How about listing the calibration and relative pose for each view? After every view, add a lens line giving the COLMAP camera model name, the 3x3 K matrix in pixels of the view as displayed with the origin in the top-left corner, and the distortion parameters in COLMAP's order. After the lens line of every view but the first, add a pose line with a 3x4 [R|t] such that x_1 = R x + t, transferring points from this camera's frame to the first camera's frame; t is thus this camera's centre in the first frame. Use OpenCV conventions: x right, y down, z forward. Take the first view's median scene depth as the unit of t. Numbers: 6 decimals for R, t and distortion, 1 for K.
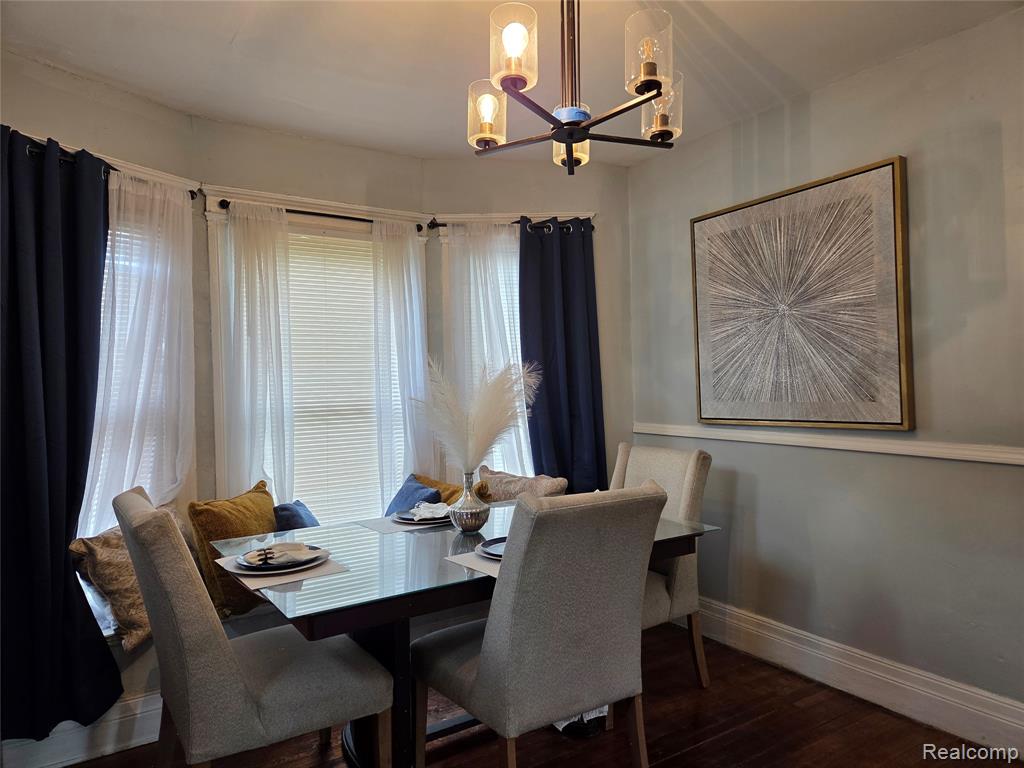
lens RADIAL K [[687.3, 0, 523.1], [0, 687.3, 382.1], [0, 0, 1]] dist [0.072591, -0.056276]
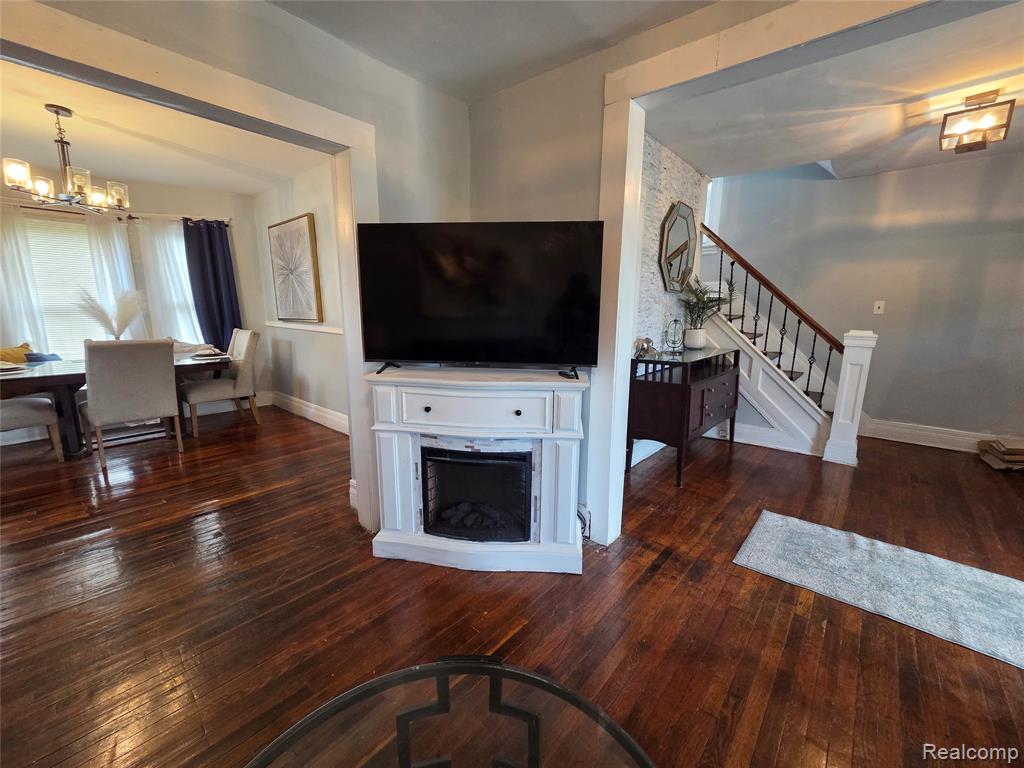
lens RADIAL K [[418.9, 0, 515.0], [0, 418.9, 381.1], [0, 0, 1]] dist [0.002744, -0.000108]
pose [[0.959078, -0.020692, 0.282384, 0.698896], [-0.028674, 0.985100, 0.169573, -0.000648], [-0.281685, -0.170731, 0.944195, -0.645368]]
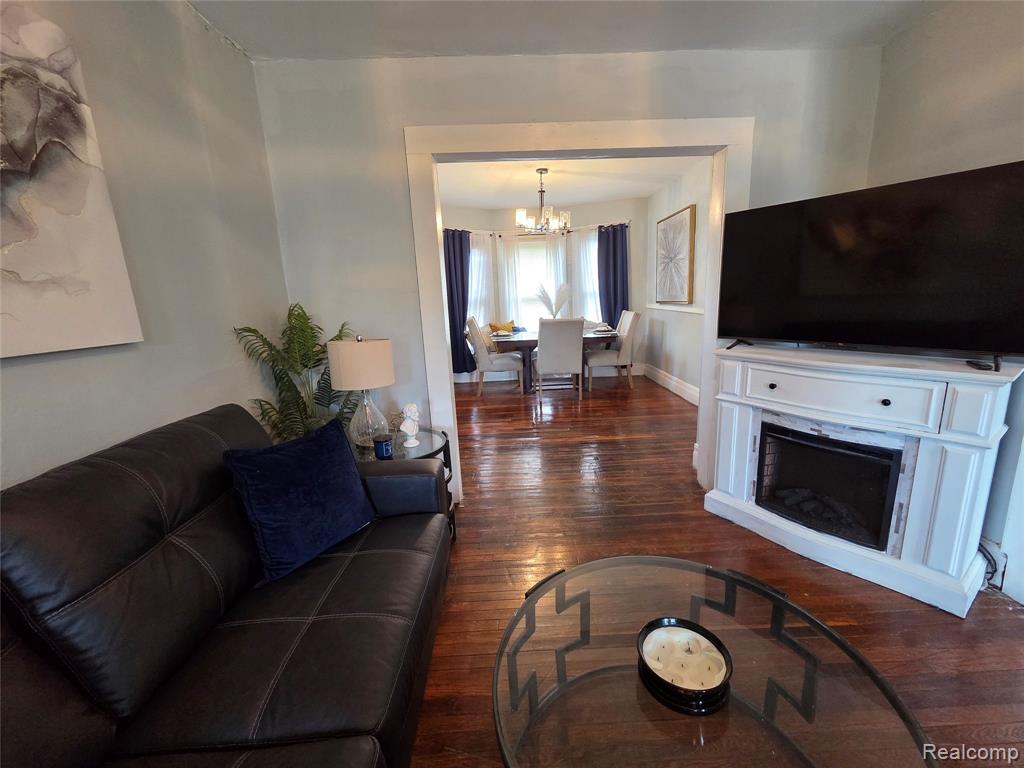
lens RADIAL K [[418.9, 0, 516.1], [0, 418.9, 383.9], [0, 0, 1]] dist [0.002744, -0.000108]
pose [[0.852910, 0.097382, -0.512896, 0.747915], [0.020823, 0.975321, 0.219808, -0.004012], [0.521643, -0.198157, 0.829833, -0.781724]]
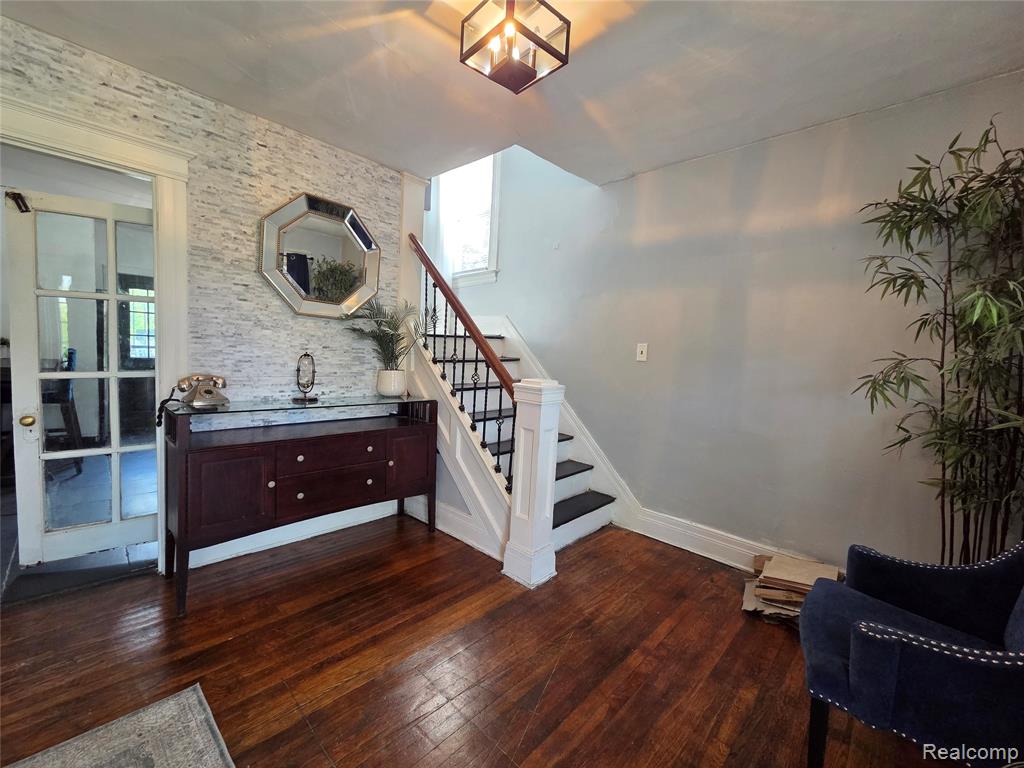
lens RADIAL K [[418.9, 0, 519.7], [0, 418.9, 379.9], [0, 0, 1]] dist [0.002744, -0.000108]
pose [[0.969692, 0.053761, 0.238343, 1.719621], [-0.070051, 0.995713, 0.060406, -0.013001], [-0.234074, -0.075271, 0.969301, -0.543354]]
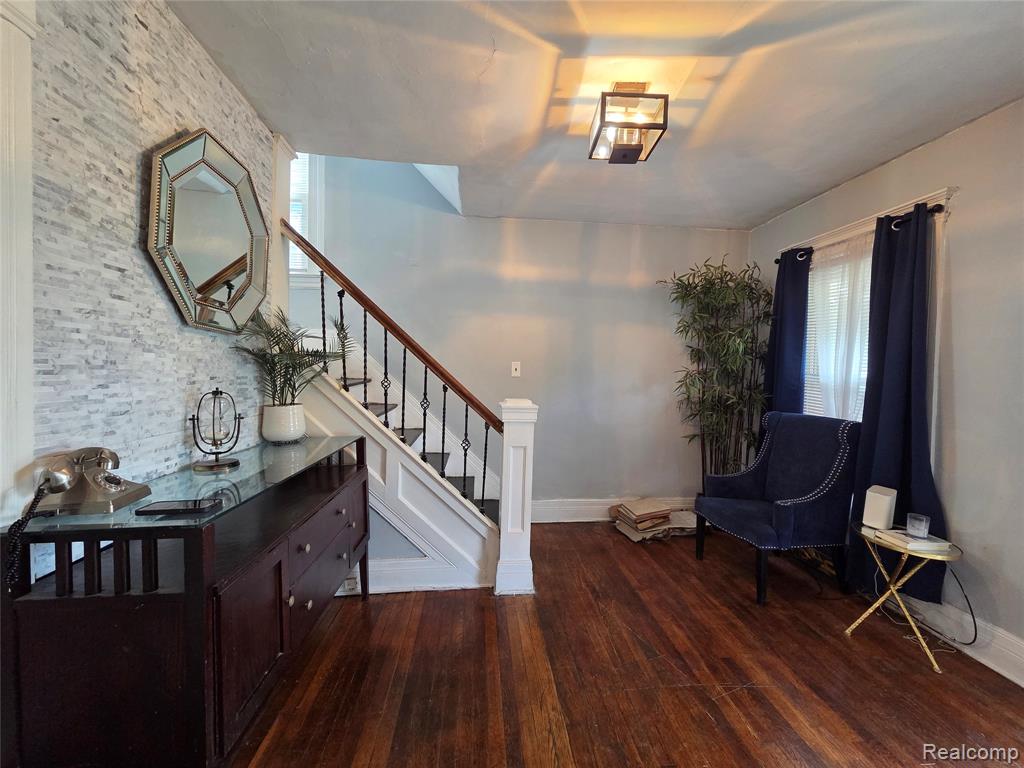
lens RADIAL K [[418.9, 0, 515.9], [0, 418.9, 379.5], [0, 0, 1]] dist [0.002744, -0.000108]
pose [[0.459658, 0.015068, 0.887968, 1.195838], [-0.024751, 0.999685, -0.004151, -0.004927], [-0.887751, -0.020070, 0.459886, -0.180560]]
